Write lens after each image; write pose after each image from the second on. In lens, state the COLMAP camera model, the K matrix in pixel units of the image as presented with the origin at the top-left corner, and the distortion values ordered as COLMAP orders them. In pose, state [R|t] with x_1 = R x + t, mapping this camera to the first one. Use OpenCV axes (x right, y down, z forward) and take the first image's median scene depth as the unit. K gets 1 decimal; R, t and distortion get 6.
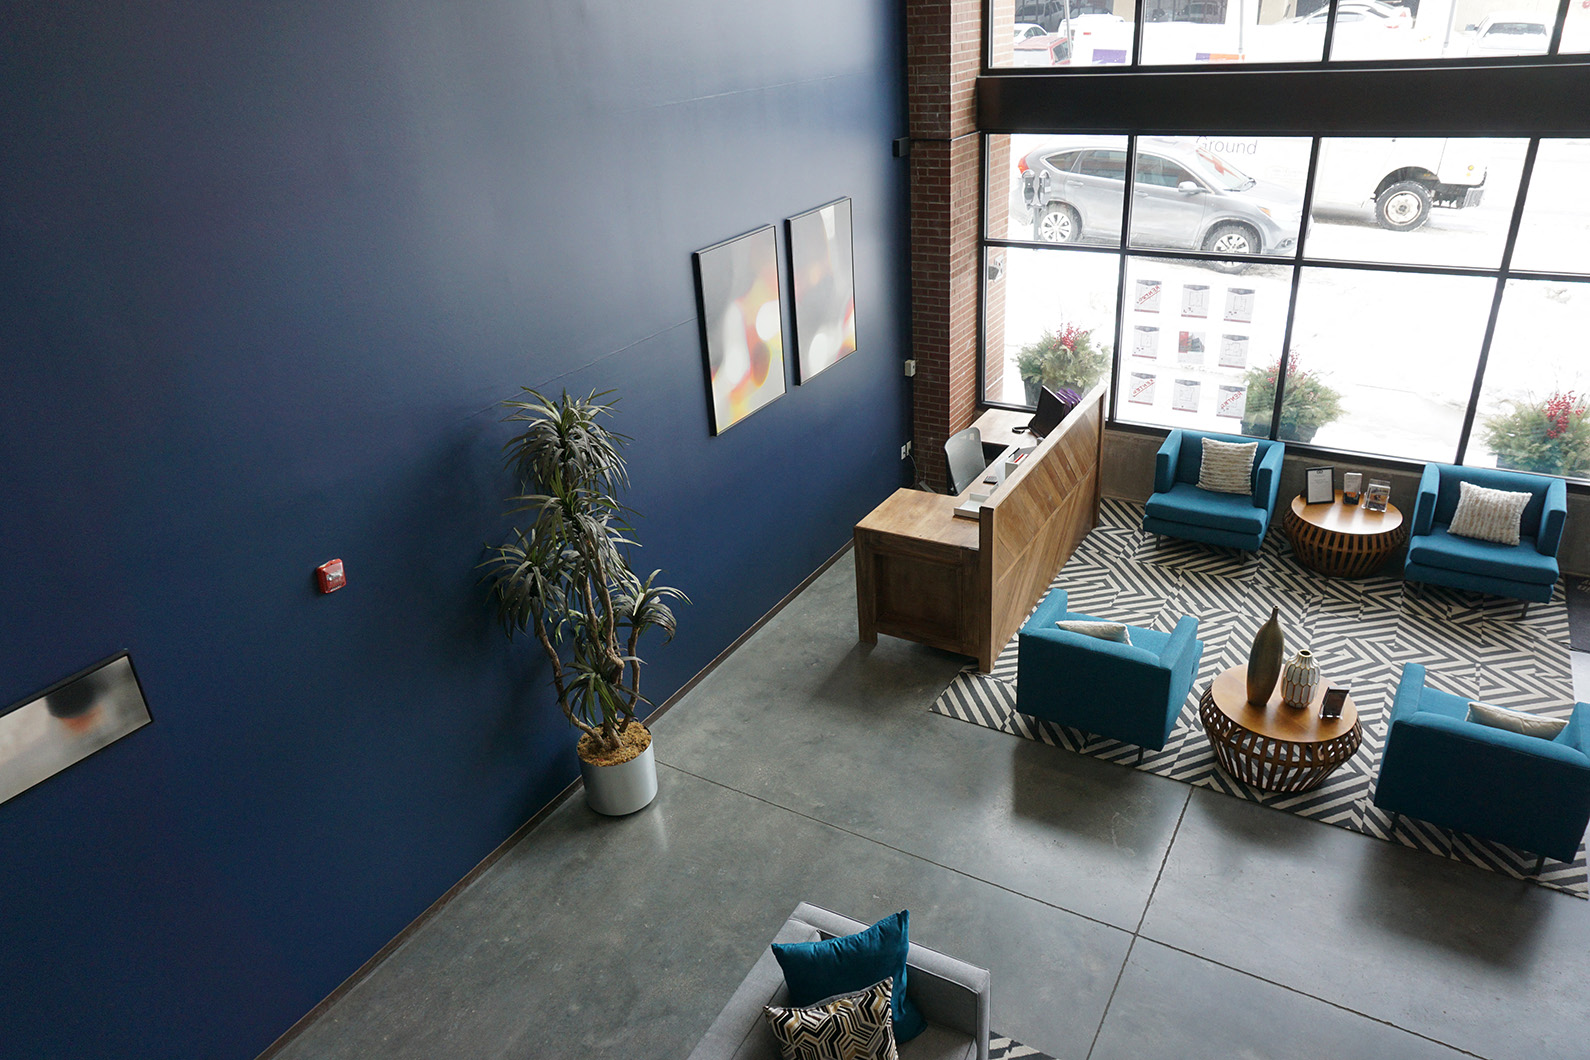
lens RADIAL K [[1067.3, 0, 792.0], [0, 1067.3, 529.5], [0, 0, 1]] dist [-0.053481, 0.047068]
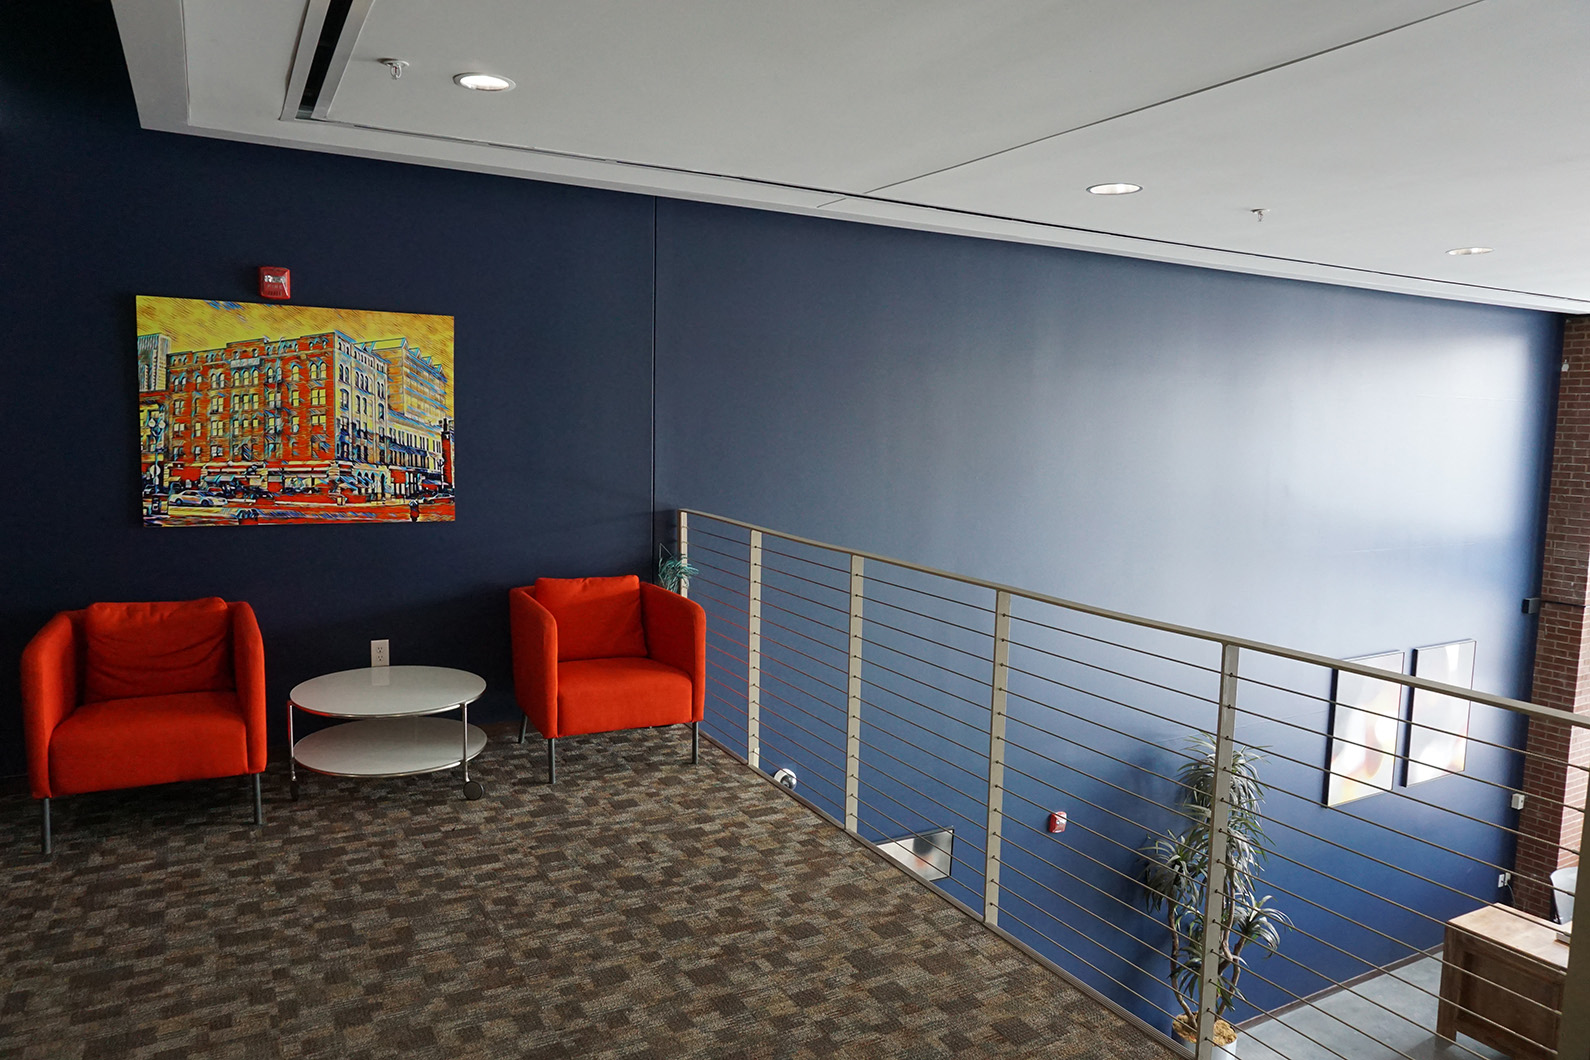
lens RADIAL K [[1067.3, 0, 792.0], [0, 1067.3, 529.5], [0, 0, 1]] dist [-0.053481, 0.047068]
pose [[0.863597, 0.129634, -0.487232, -0.046032], [-0.285060, 0.922636, -0.259777, 0.091245], [0.415861, 0.363233, 0.833739, -0.325800]]
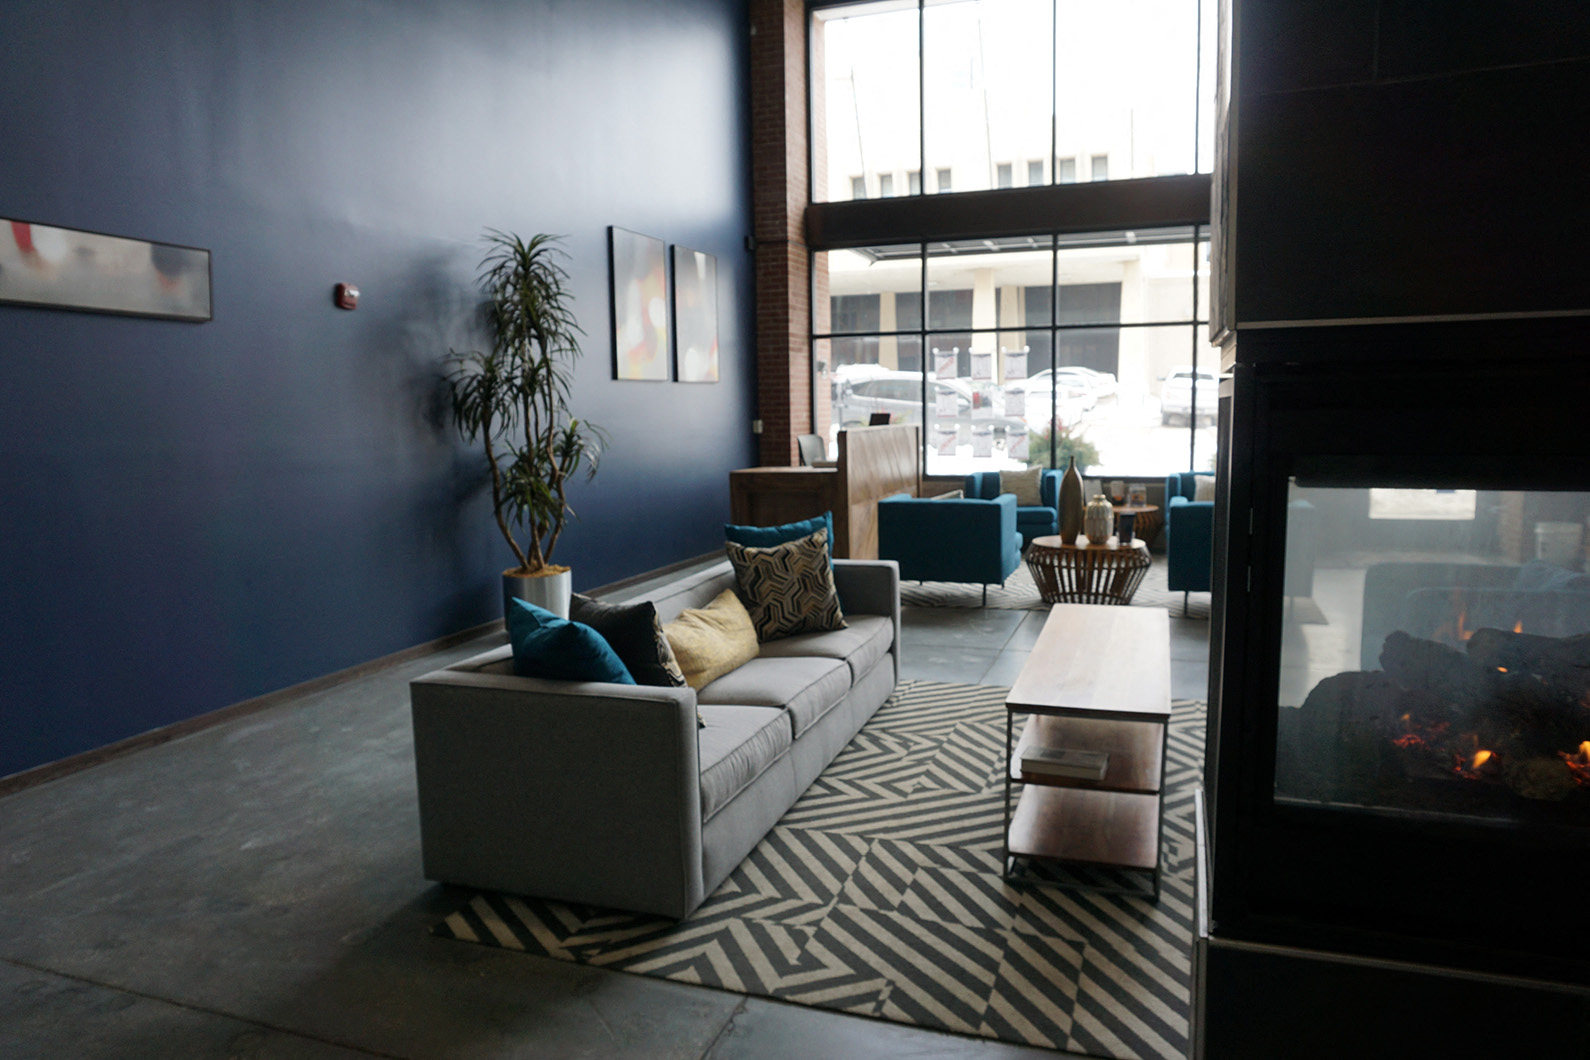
lens RADIAL K [[1075.5, 0, 798.6], [0, 1075.5, 501.5], [0, 0, 1]] dist [-0.050808, 0.102991]
pose [[0.979757, 0.024627, 0.198670, -0.093786], [0.049359, 0.932048, -0.358957, 0.417088], [-0.194010, 0.361496, 0.911965, -0.082361]]
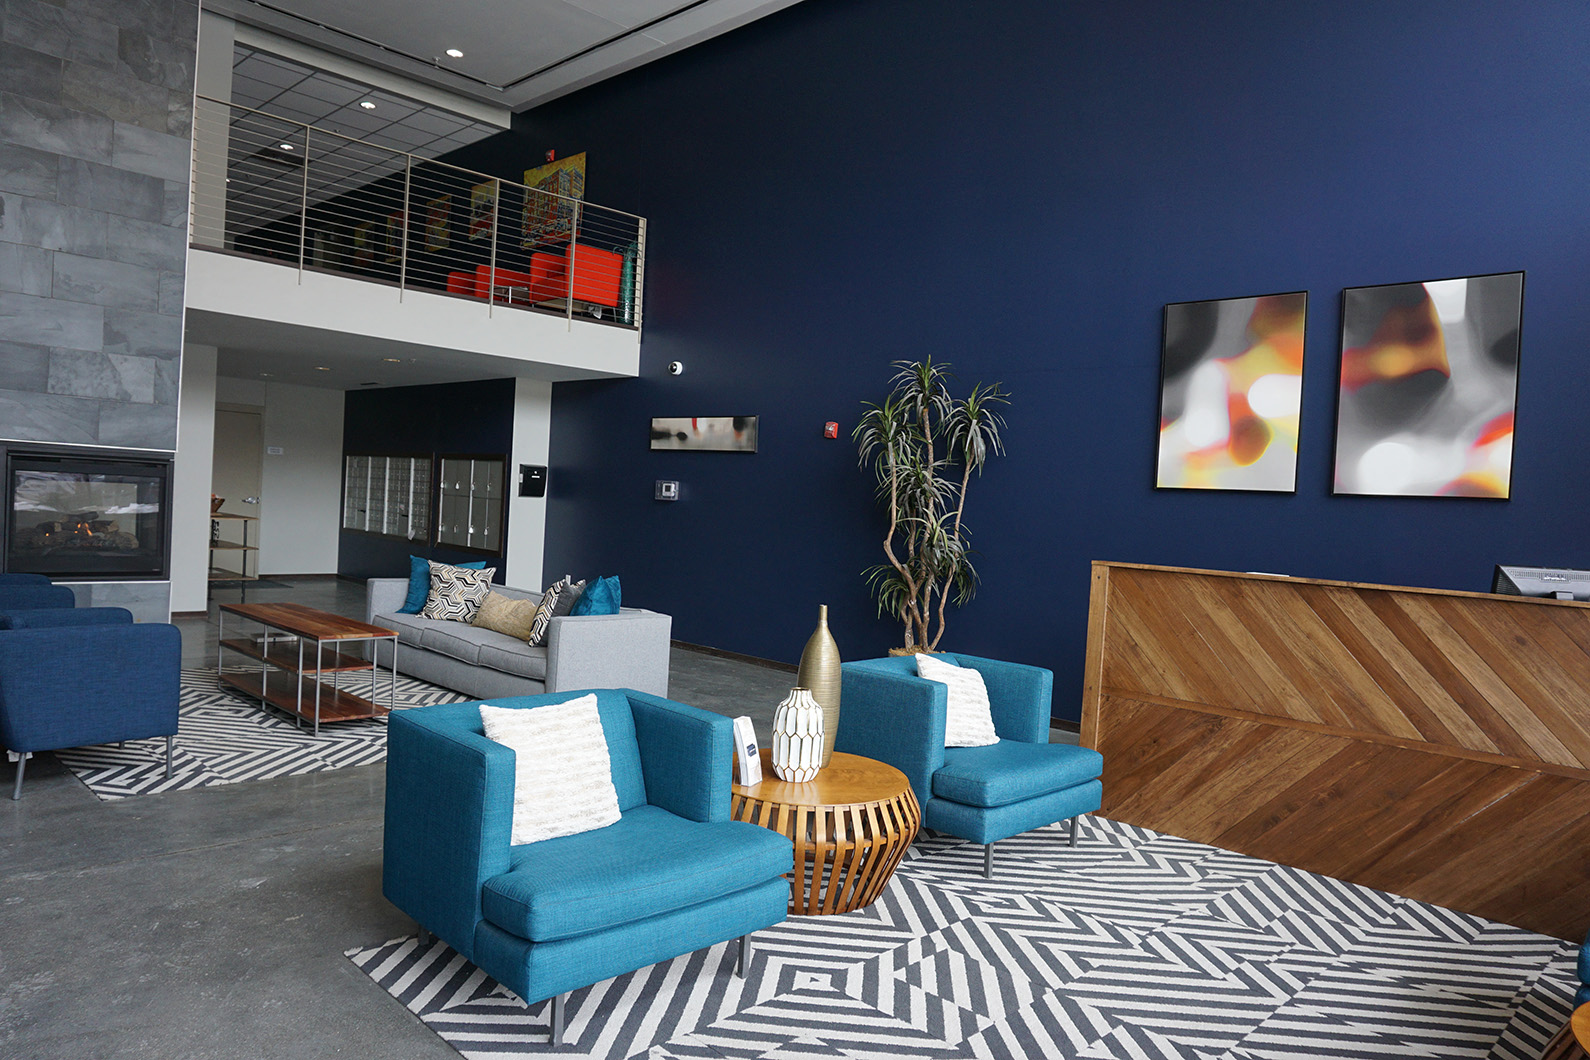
lens RADIAL K [[1067.3, 0, 792.0], [0, 1067.3, 529.5], [0, 0, 1]] dist [-0.053481, 0.047068]
pose [[-0.240487, 0.076064, -0.967667, 0.824776], [-0.461955, 0.867814, 0.183021, -0.067956], [0.853676, 0.491033, -0.173560, 0.773581]]
